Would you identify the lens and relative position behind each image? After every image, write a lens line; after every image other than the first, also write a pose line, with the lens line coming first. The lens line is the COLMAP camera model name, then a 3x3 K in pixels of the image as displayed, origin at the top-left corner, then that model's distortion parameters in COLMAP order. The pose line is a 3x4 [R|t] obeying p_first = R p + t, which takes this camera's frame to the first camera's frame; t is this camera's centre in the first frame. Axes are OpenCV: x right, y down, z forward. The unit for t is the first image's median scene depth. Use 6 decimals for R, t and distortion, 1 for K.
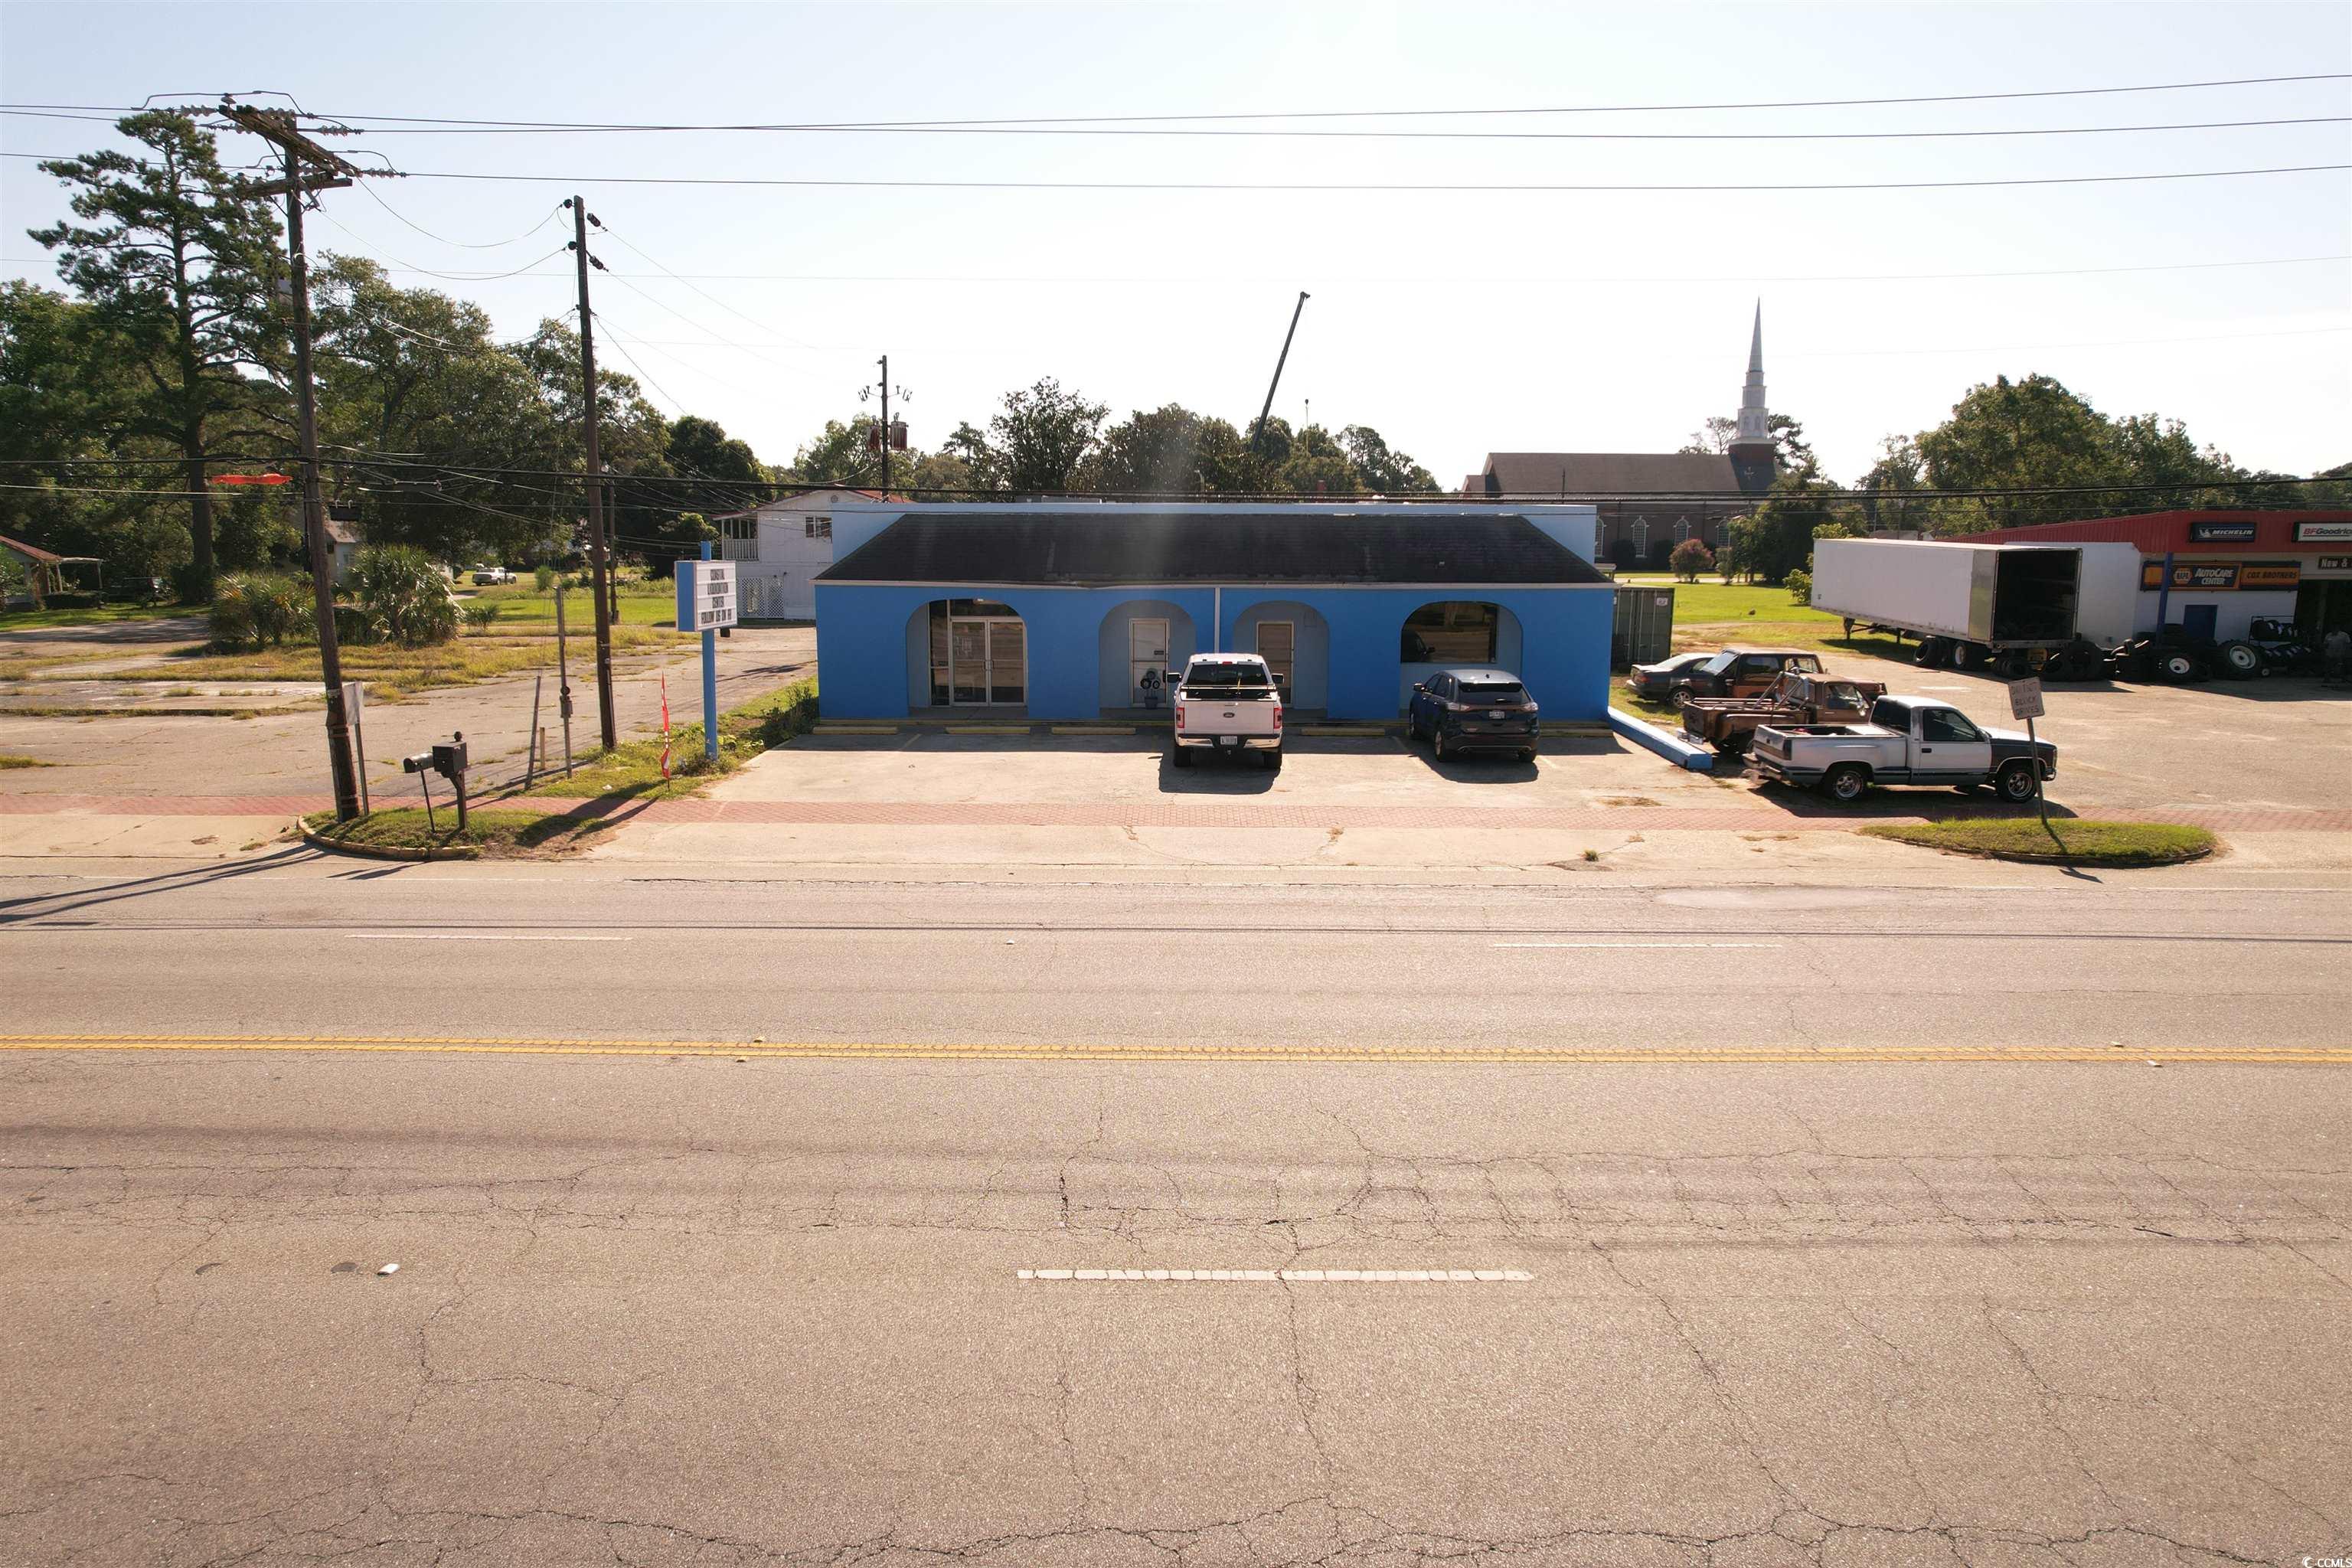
lens RADIAL K [[1499.7, 0, 1181.0], [0, 1499.7, 784.1], [0, 0, 1]] dist [-0.078490, 0.072503]
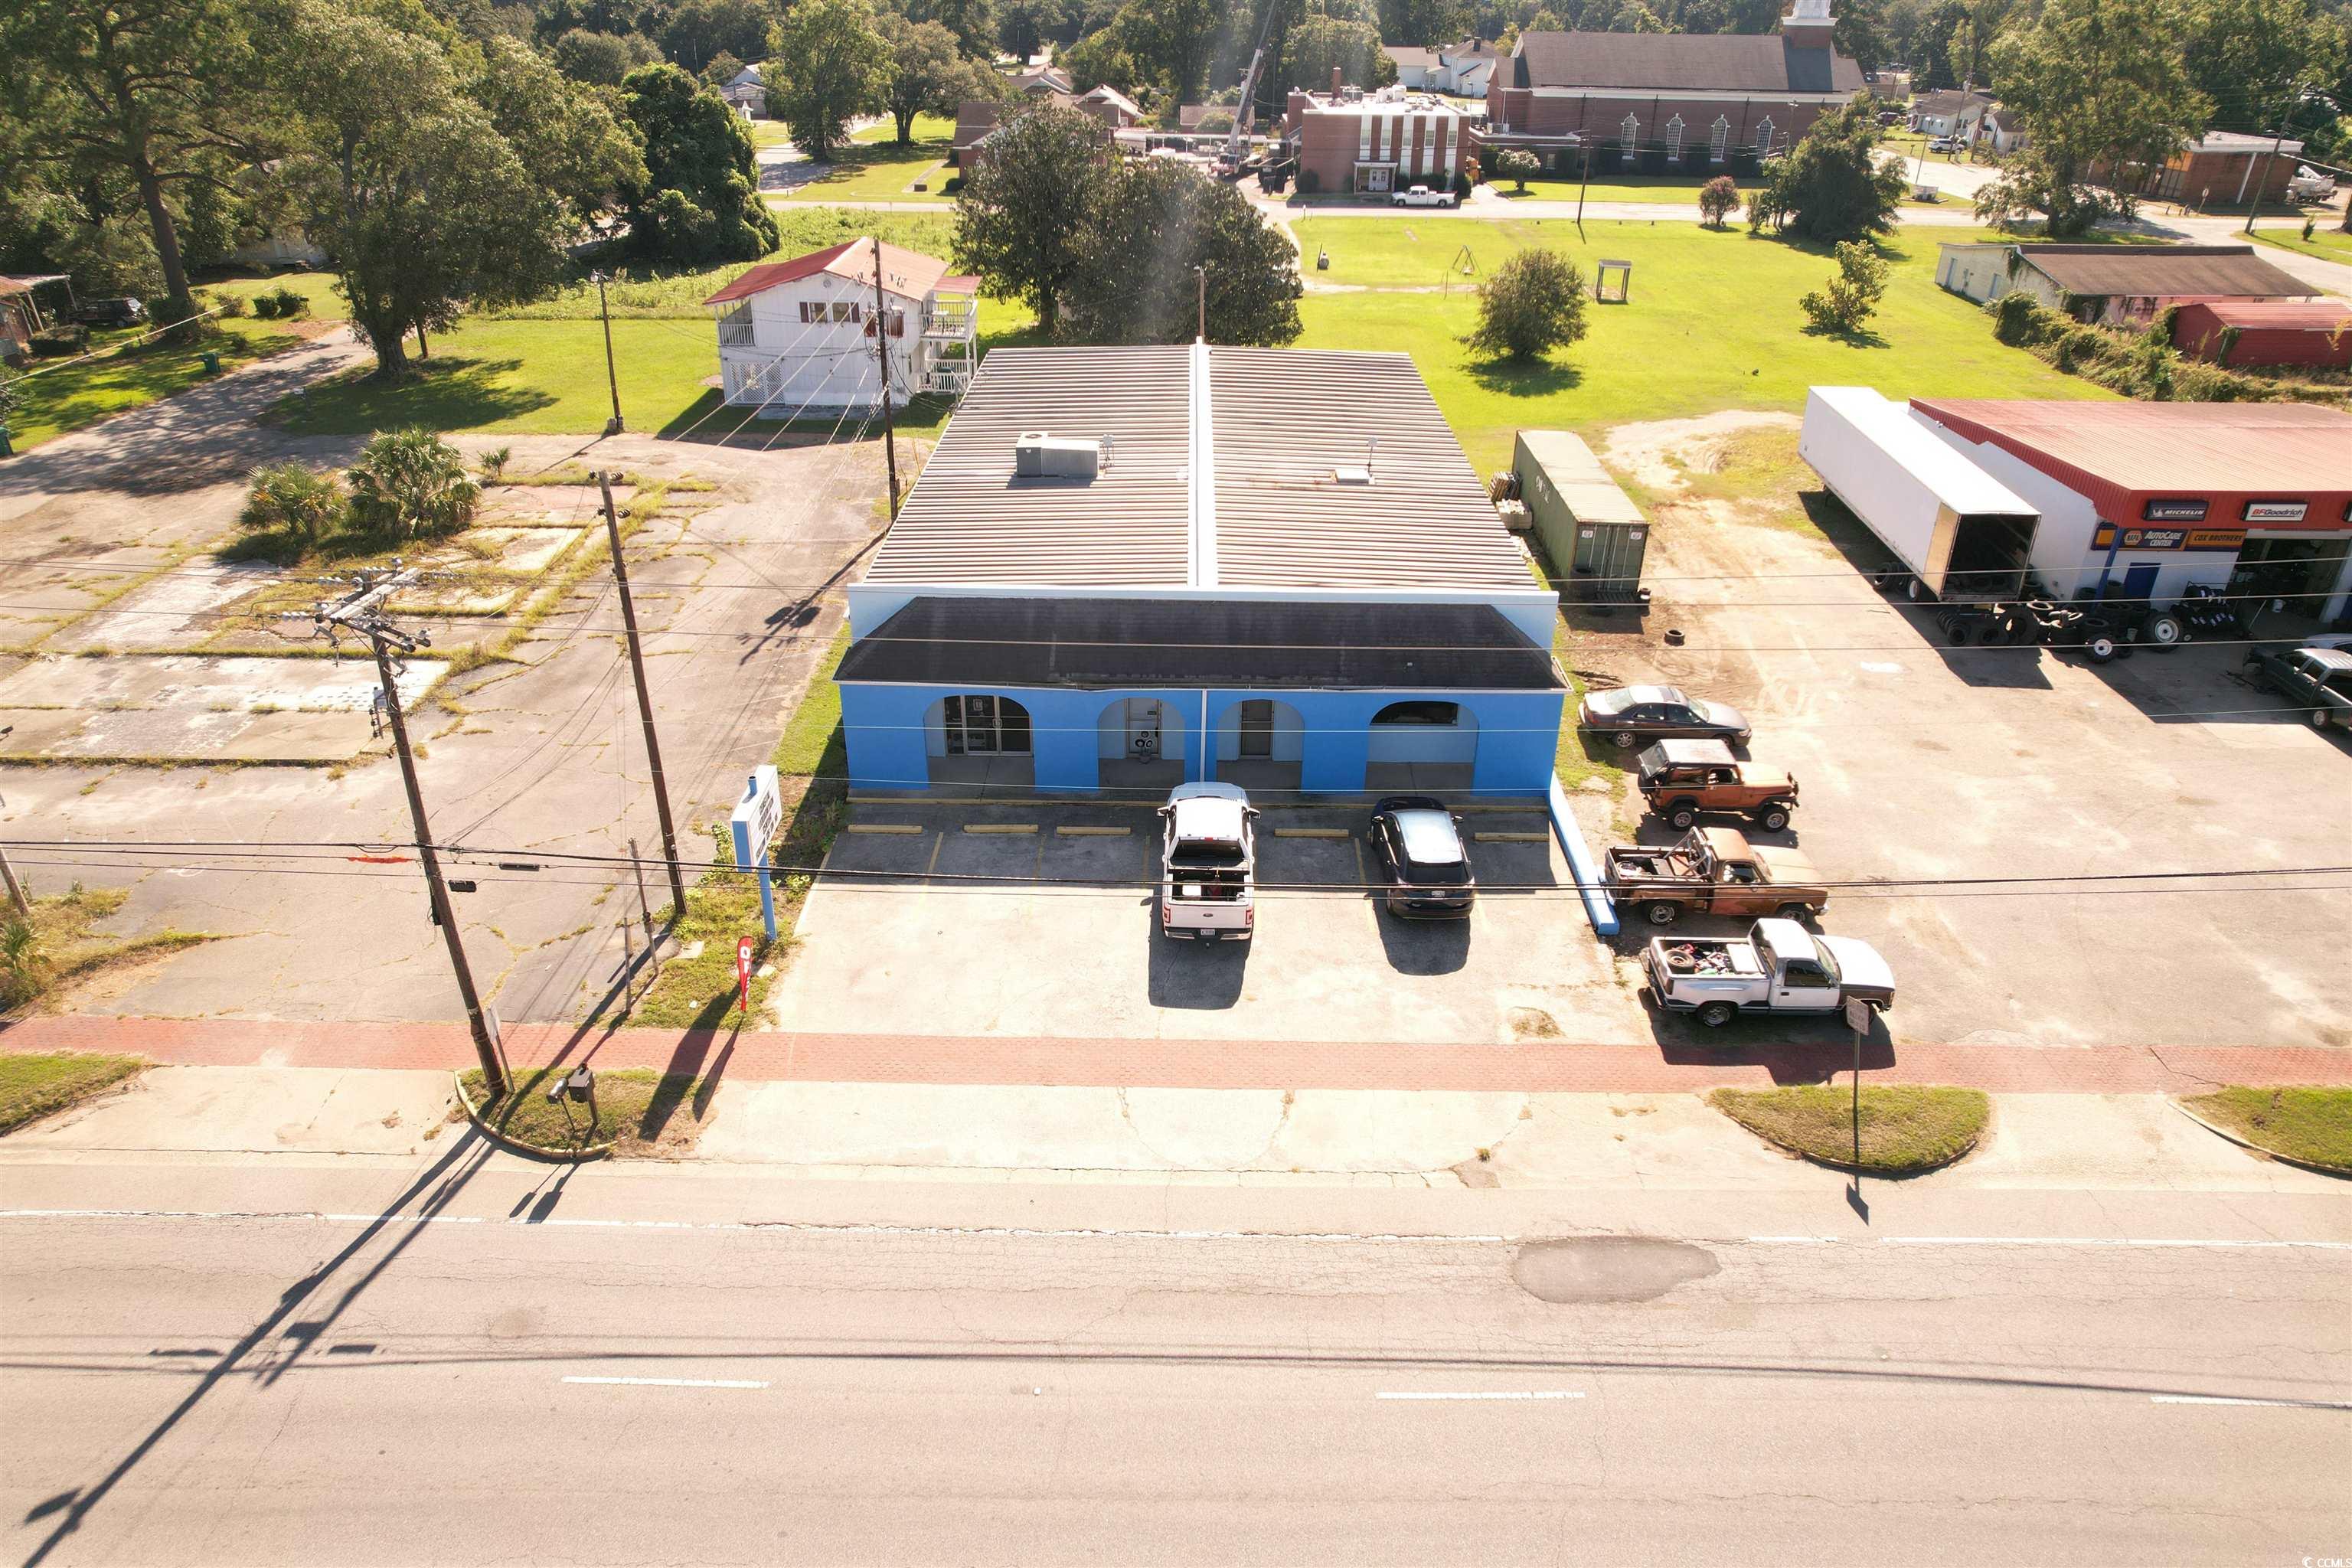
lens RADIAL K [[1499.7, 0, 1181.2], [0, 1499.7, 783.7], [0, 0, 1]] dist [-0.078490, 0.072503]
pose [[0.999967, 0.008101, -0.001045, 0.006586], [-0.007326, 0.946019, 0.324029, -0.310128], [0.003614, -0.324010, 0.946047, -0.048773]]
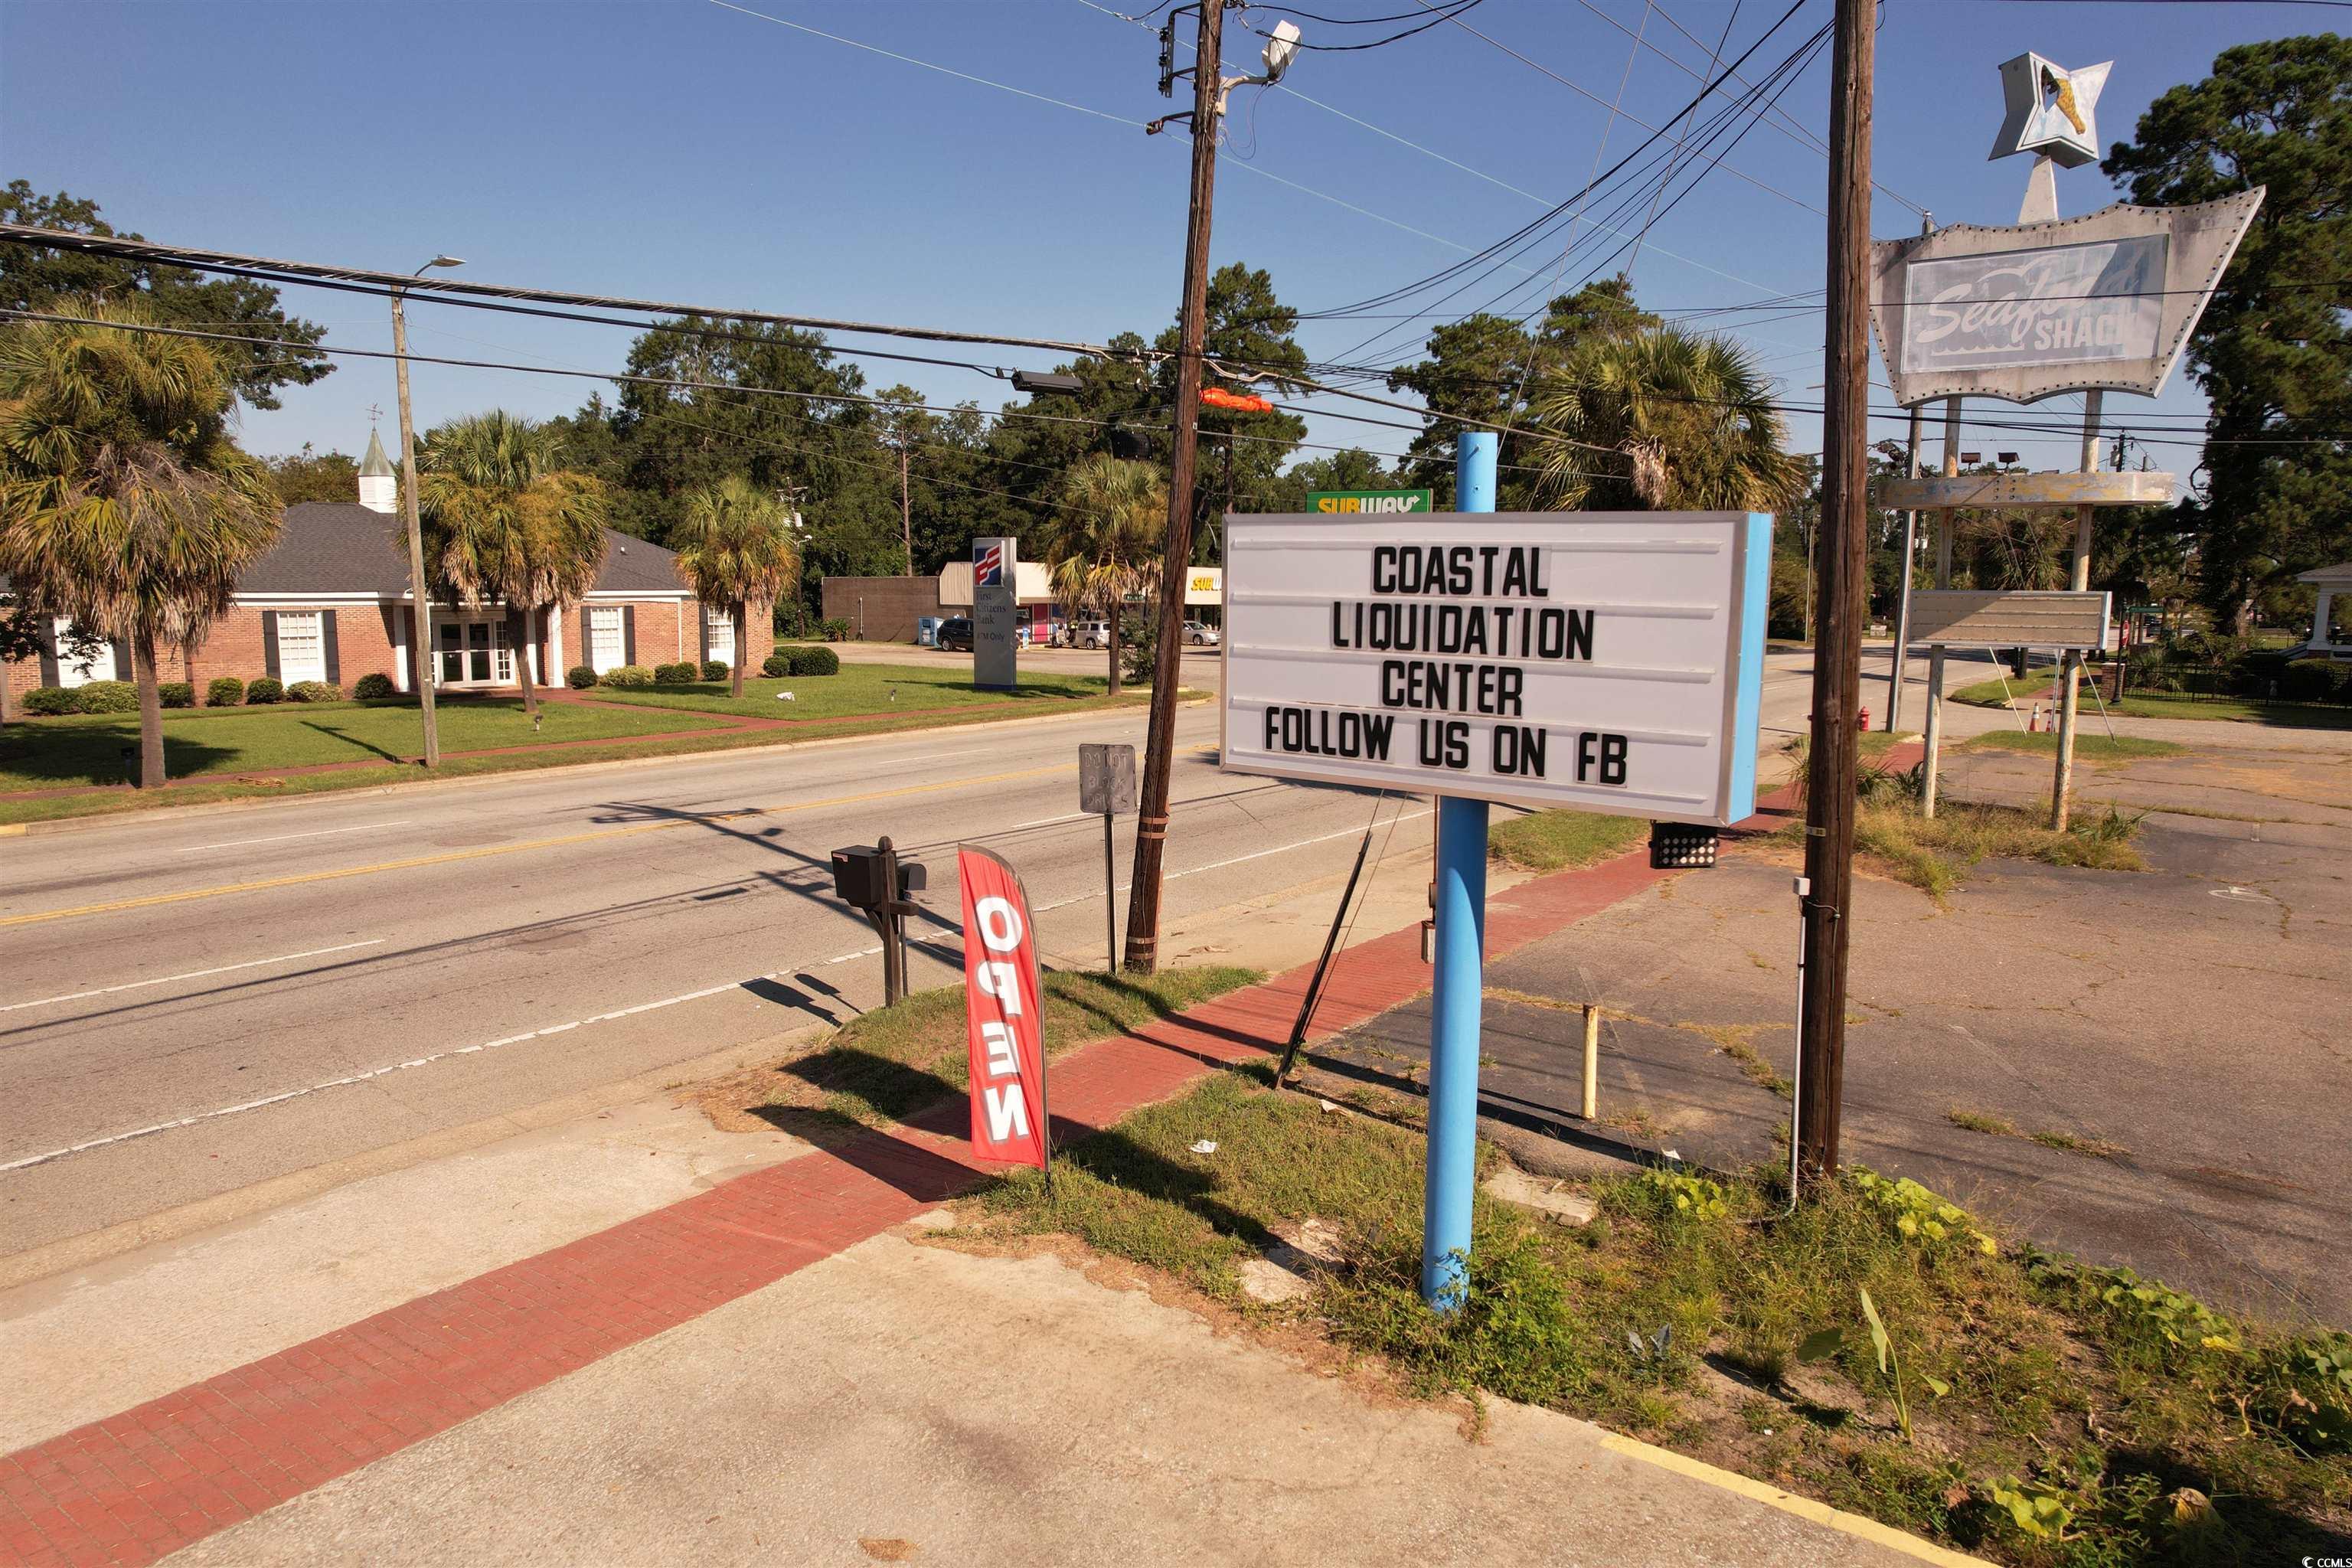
lens RADIAL K [[1499.7, 0, 1174.7], [0, 1499.7, 775.7], [0, 0, 1]] dist [-0.078490, 0.072503]
pose [[-0.608321, 0.097827, -0.787639, -0.056084], [-0.138071, 0.964200, 0.226393, -0.091778], [0.781589, 0.246470, -0.573036, 0.648734]]
